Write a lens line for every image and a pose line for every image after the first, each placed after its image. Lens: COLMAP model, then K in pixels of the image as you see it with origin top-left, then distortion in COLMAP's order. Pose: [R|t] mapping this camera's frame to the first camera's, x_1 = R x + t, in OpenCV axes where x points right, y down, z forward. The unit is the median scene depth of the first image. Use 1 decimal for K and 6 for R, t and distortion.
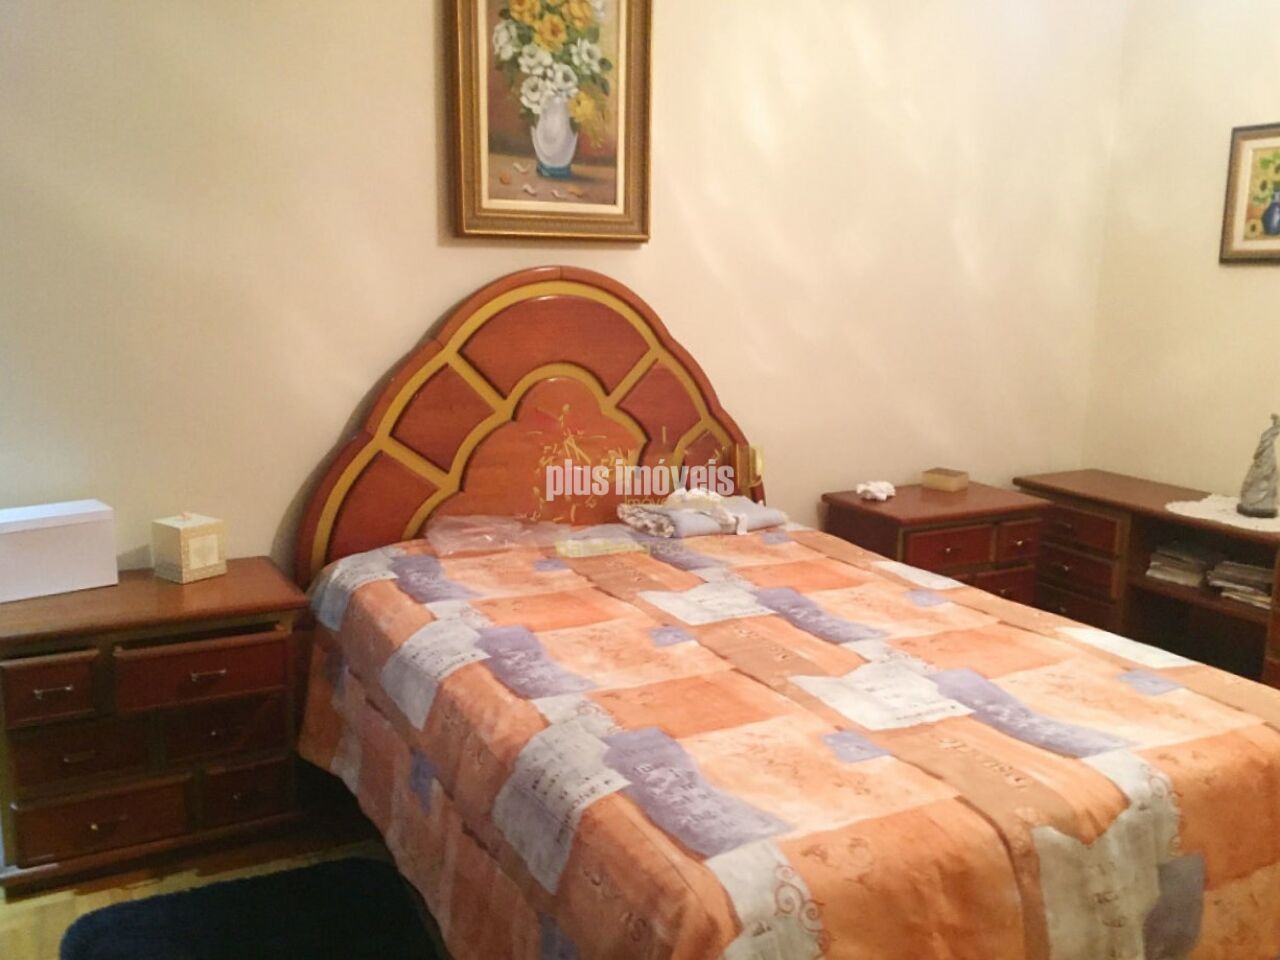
lens RADIAL K [[1089.3, 0, 631.0], [0, 1089.3, 481.2], [0, 0, 1]] dist [0.065216, -0.082165]
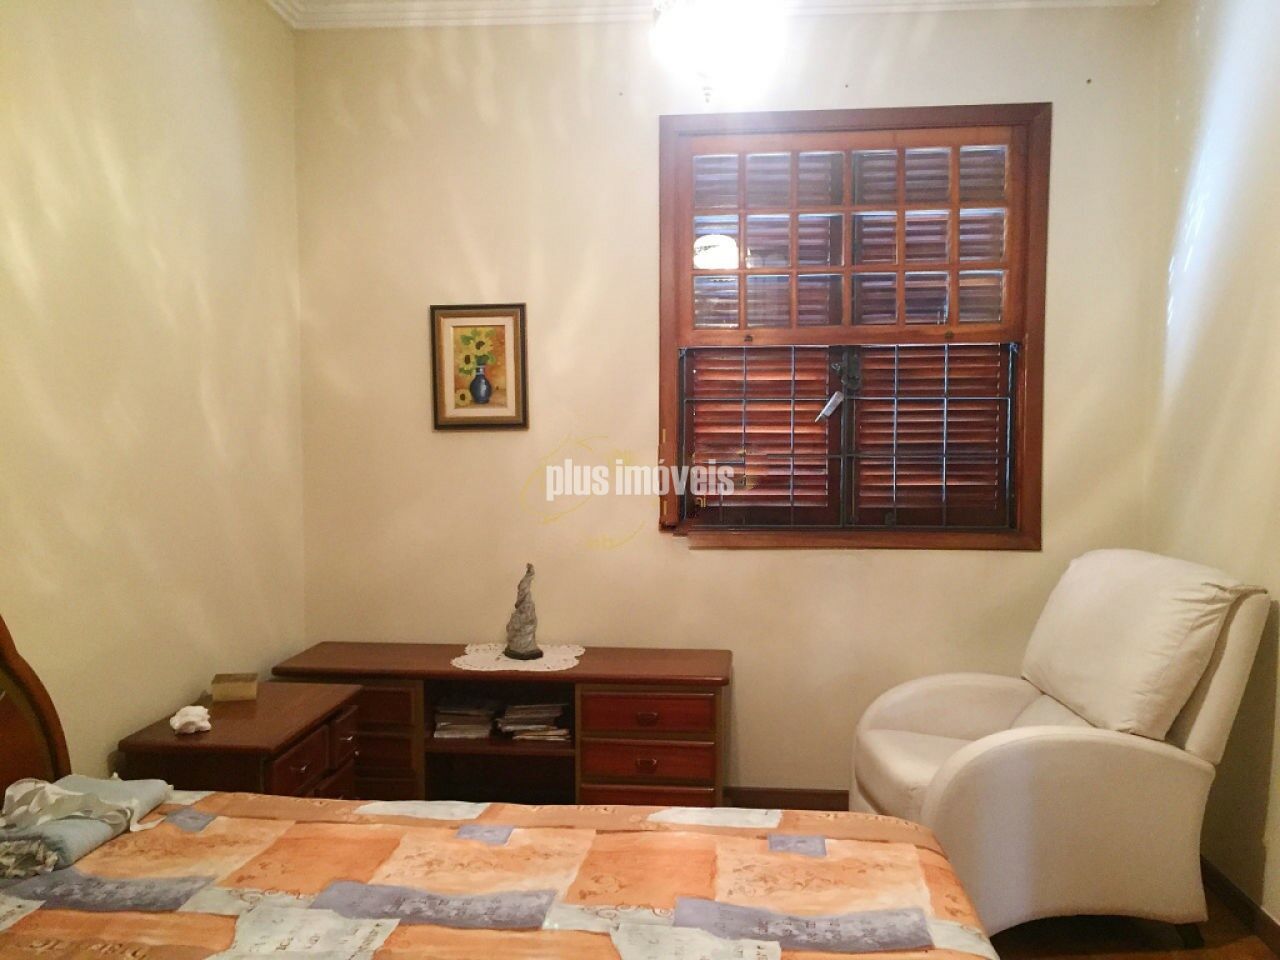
lens RADIAL K [[1089.3, 0, 645.2], [0, 1089.3, 492.3], [0, 0, 1]] dist [0.065216, -0.082165]
pose [[0.582195, -0.071675, 0.809884, -0.228515], [0.174813, 0.983845, -0.038596, -0.068546], [-0.794034, 0.164048, 0.585319, 0.258871]]
